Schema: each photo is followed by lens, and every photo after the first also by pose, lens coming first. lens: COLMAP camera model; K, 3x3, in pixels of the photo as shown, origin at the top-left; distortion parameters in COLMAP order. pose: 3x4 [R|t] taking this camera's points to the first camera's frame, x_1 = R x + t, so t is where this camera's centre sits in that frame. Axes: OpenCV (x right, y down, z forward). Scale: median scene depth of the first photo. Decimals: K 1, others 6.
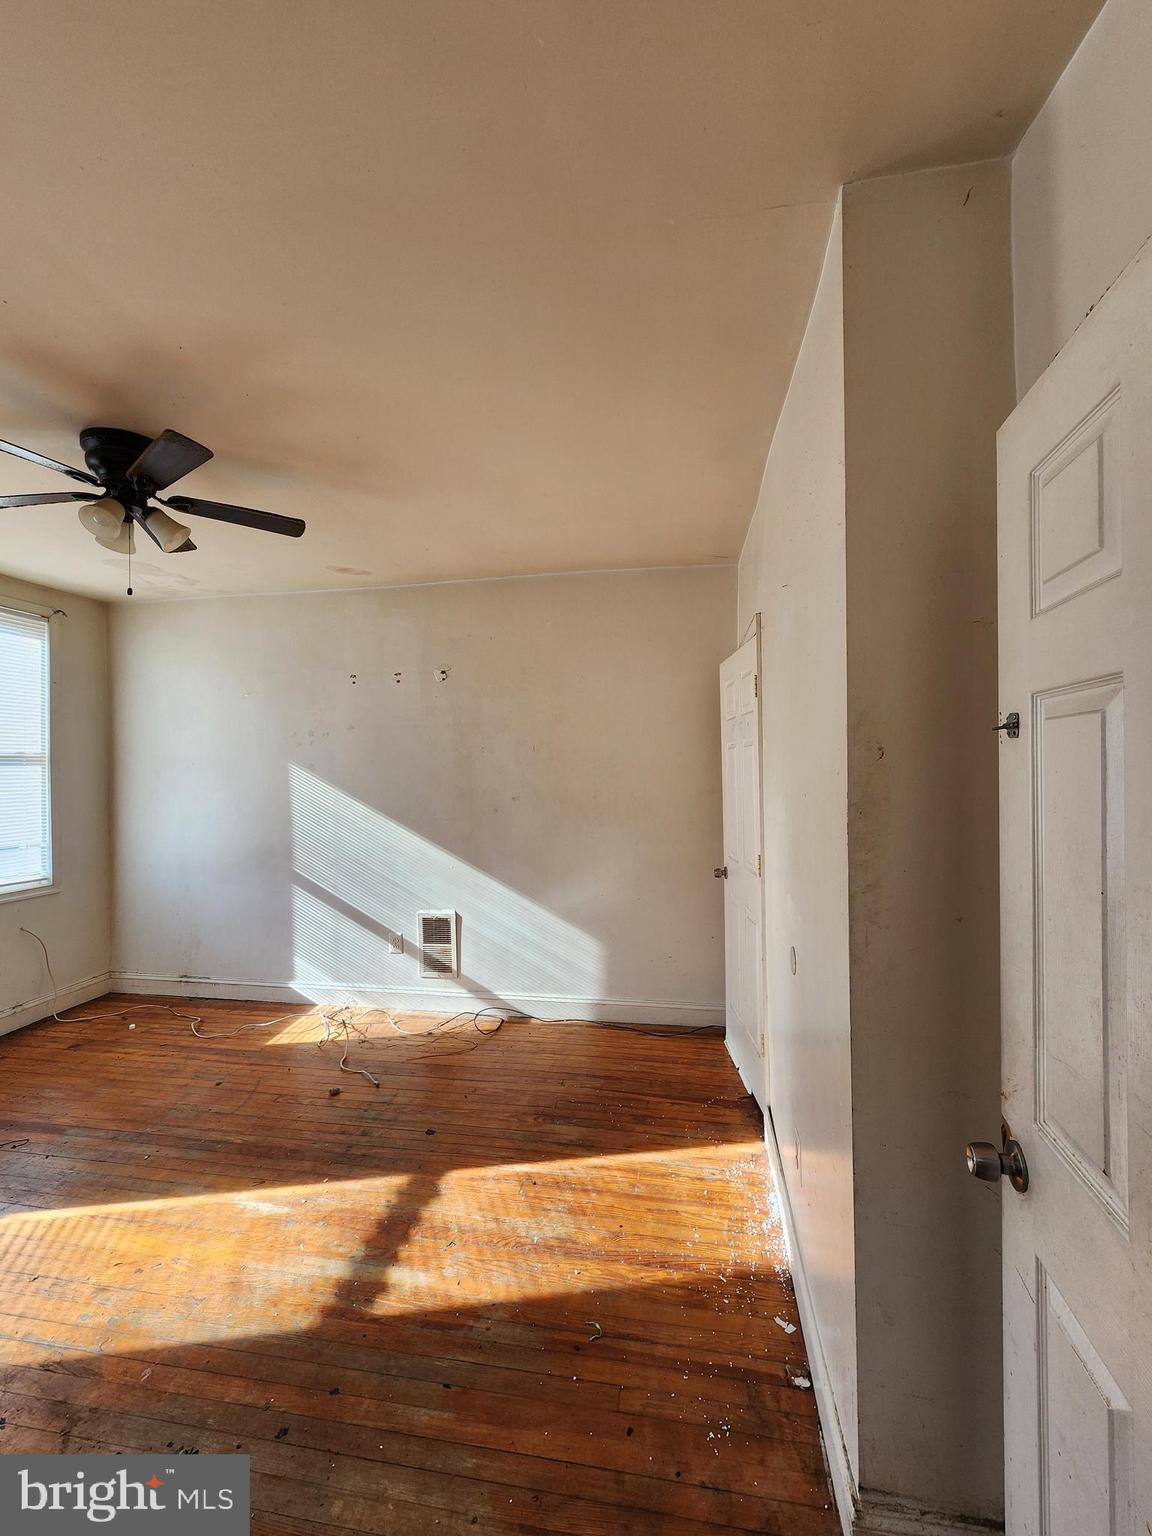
lens RADIAL K [[628.1, 0, 568.0], [0, 628.1, 768.1], [0, 0, 1]] dist [-0.002227, 0.001263]
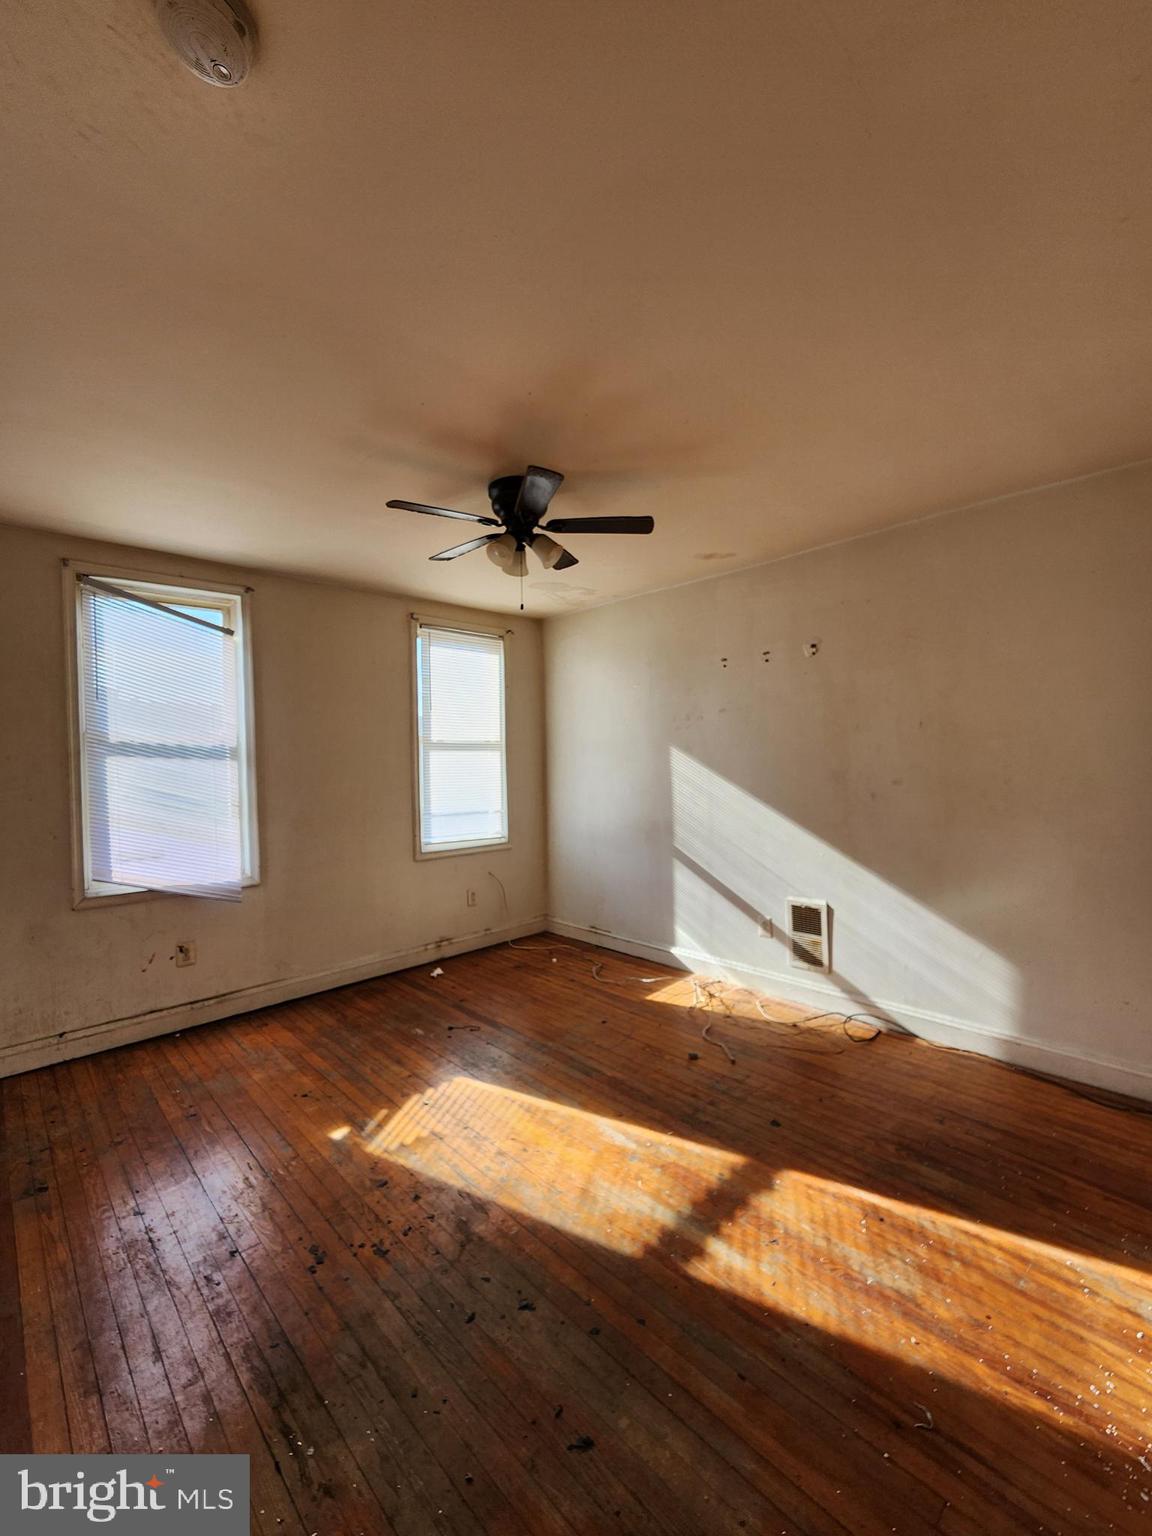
lens RADIAL K [[628.1, 0, 570.9], [0, 628.1, 769.2], [0, 0, 1]] dist [-0.002227, 0.001263]
pose [[0.806067, 0.007654, -0.591774, 0.103147], [0.007916, 0.999687, 0.023712, 0.008615], [0.591771, -0.023798, 0.805755, 0.049719]]
